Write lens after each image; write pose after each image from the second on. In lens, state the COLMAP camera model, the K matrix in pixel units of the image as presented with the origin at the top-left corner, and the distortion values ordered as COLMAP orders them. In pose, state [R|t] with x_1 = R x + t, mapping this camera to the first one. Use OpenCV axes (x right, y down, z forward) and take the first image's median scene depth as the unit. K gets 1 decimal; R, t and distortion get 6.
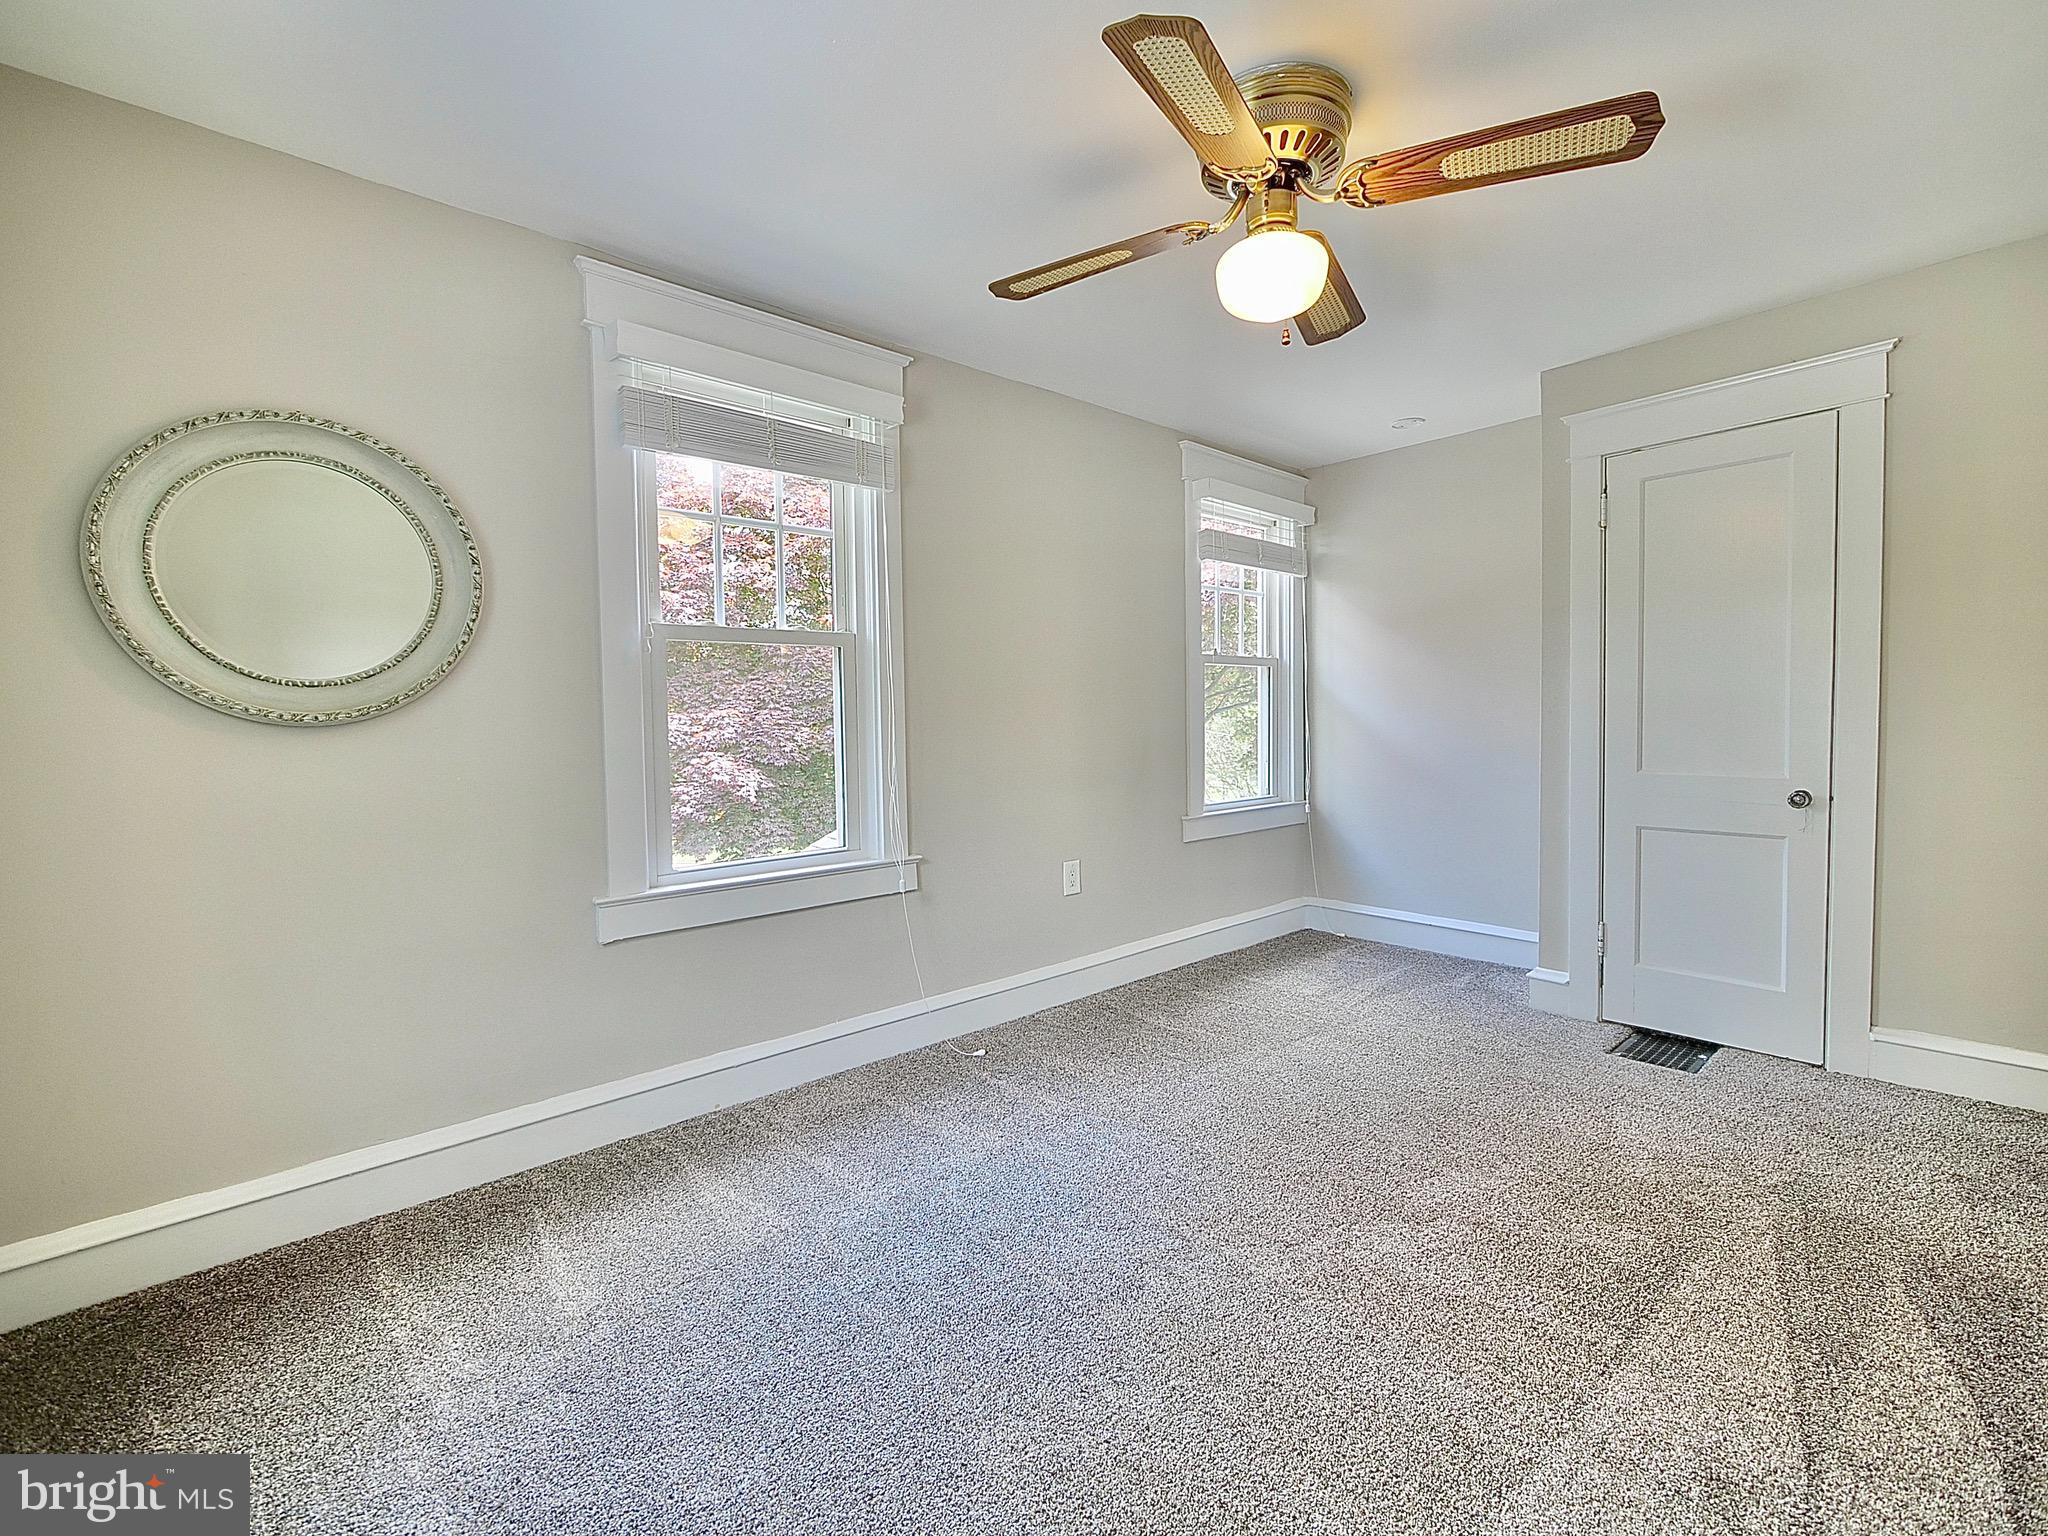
lens RADIAL K [[905.5, 0, 1040.3], [0, 905.5, 744.8], [0, 0, 1]] dist [-0.003308, 0.000143]
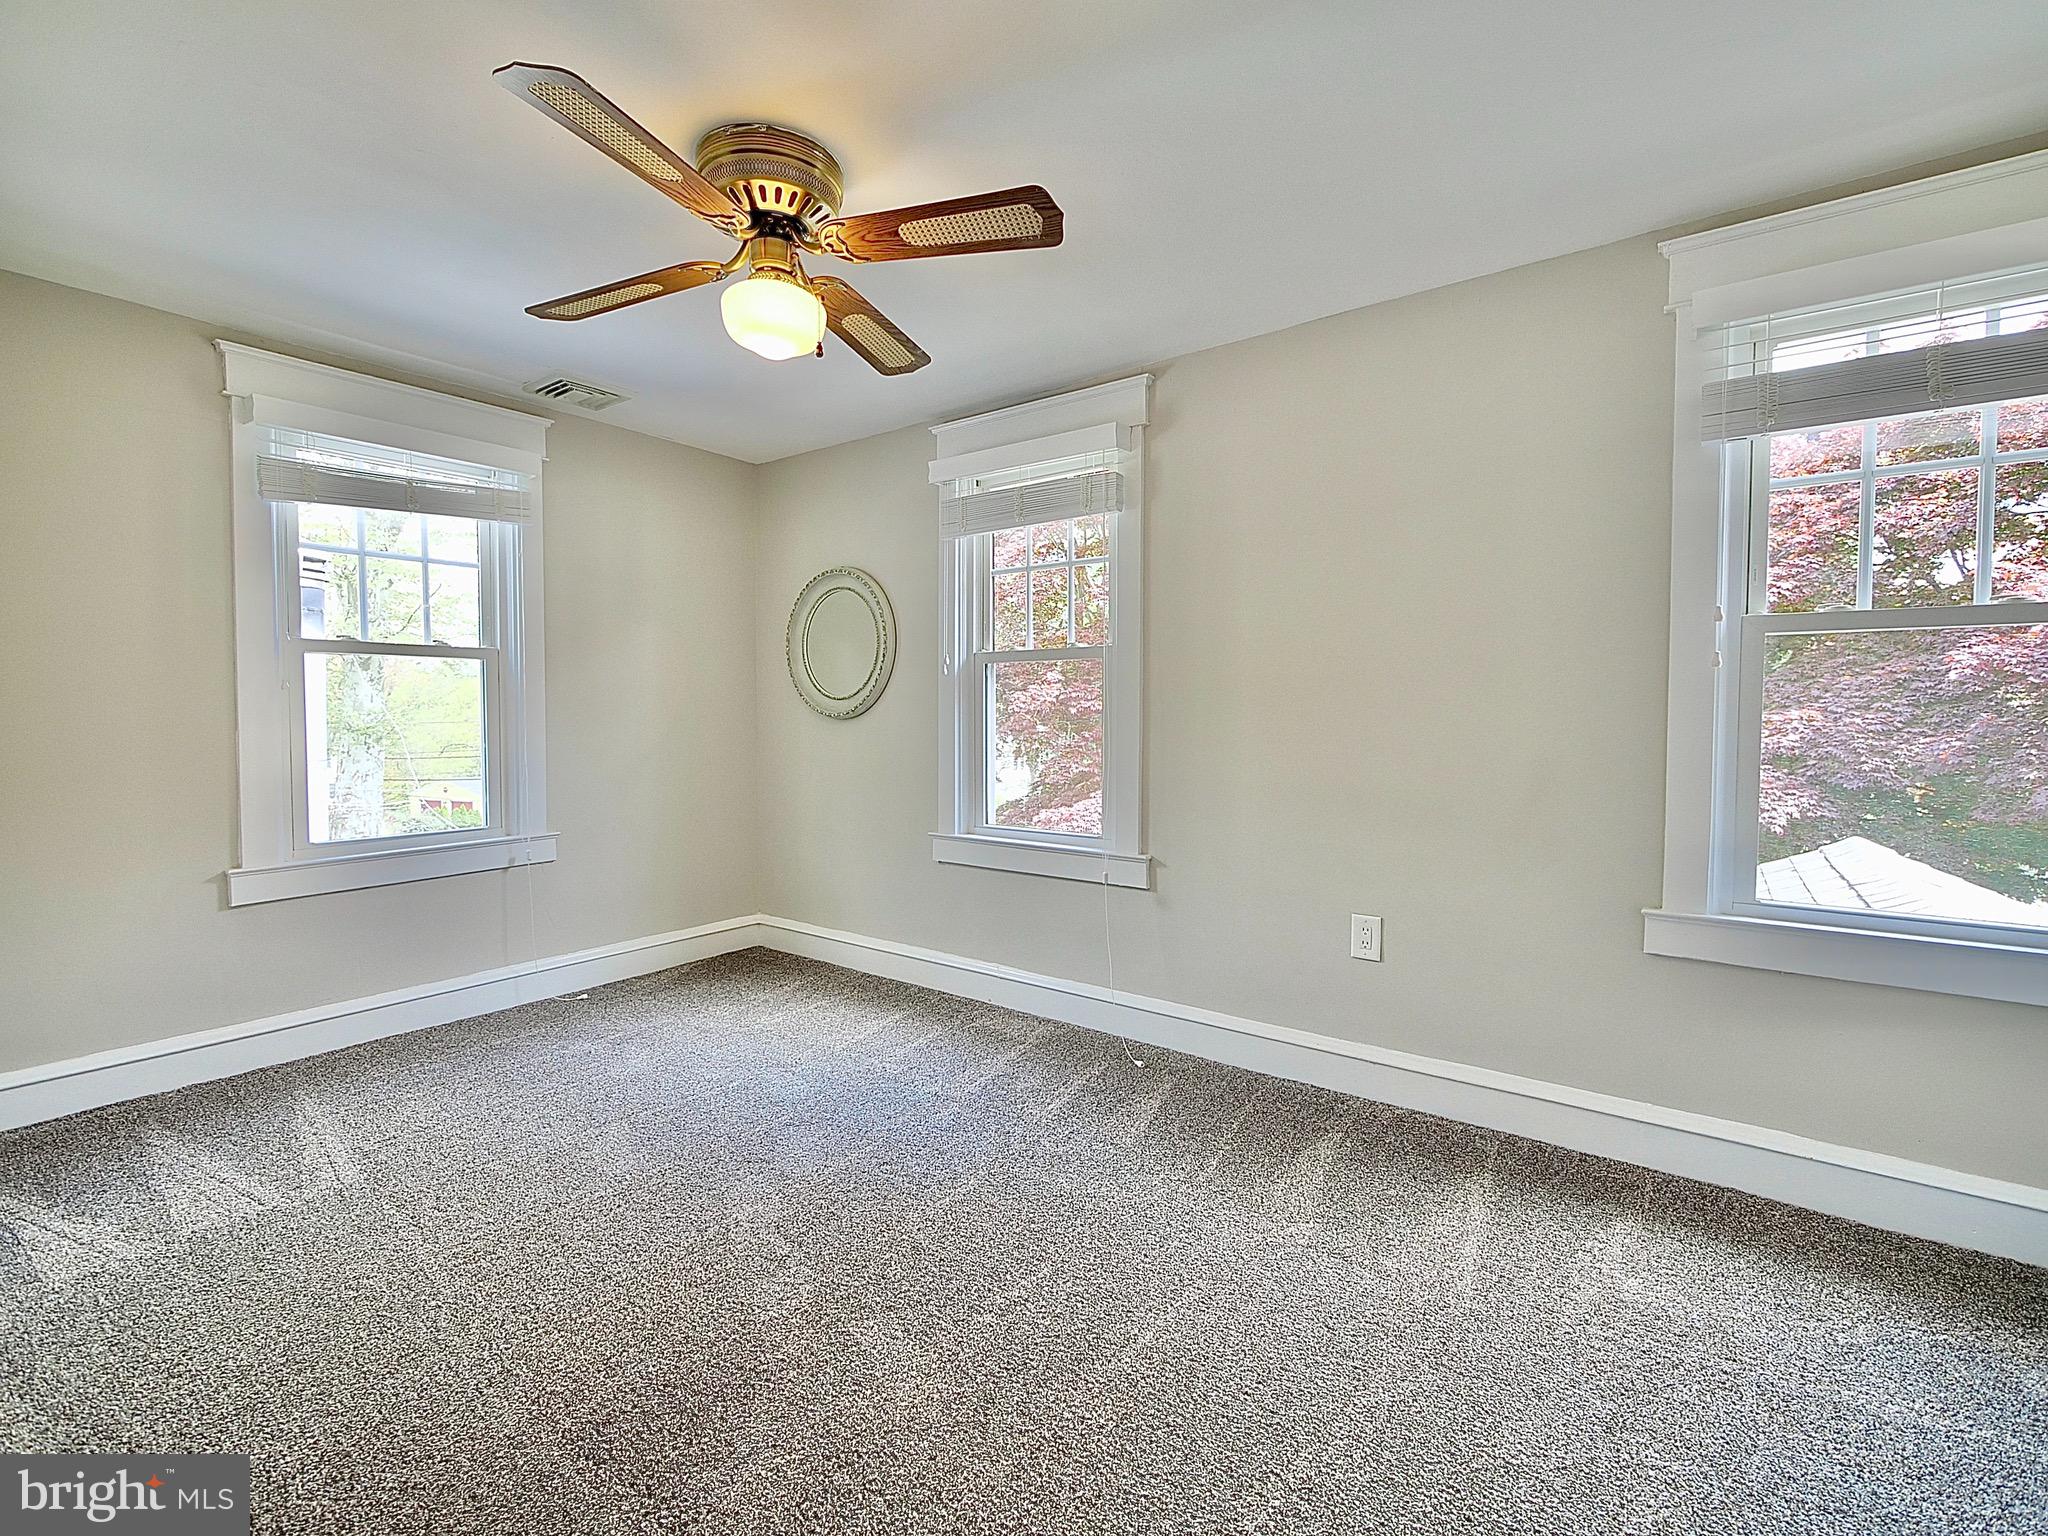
lens RADIAL K [[905.5, 0, 1040.3], [0, 905.5, 744.8], [0, 0, 1]] dist [-0.003308, 0.000143]
pose [[0.192399, 0.046192, -0.980229, 0.965827], [-0.040786, 0.998405, 0.039043, -0.045745], [0.980469, 0.032468, 0.193976, 0.772776]]
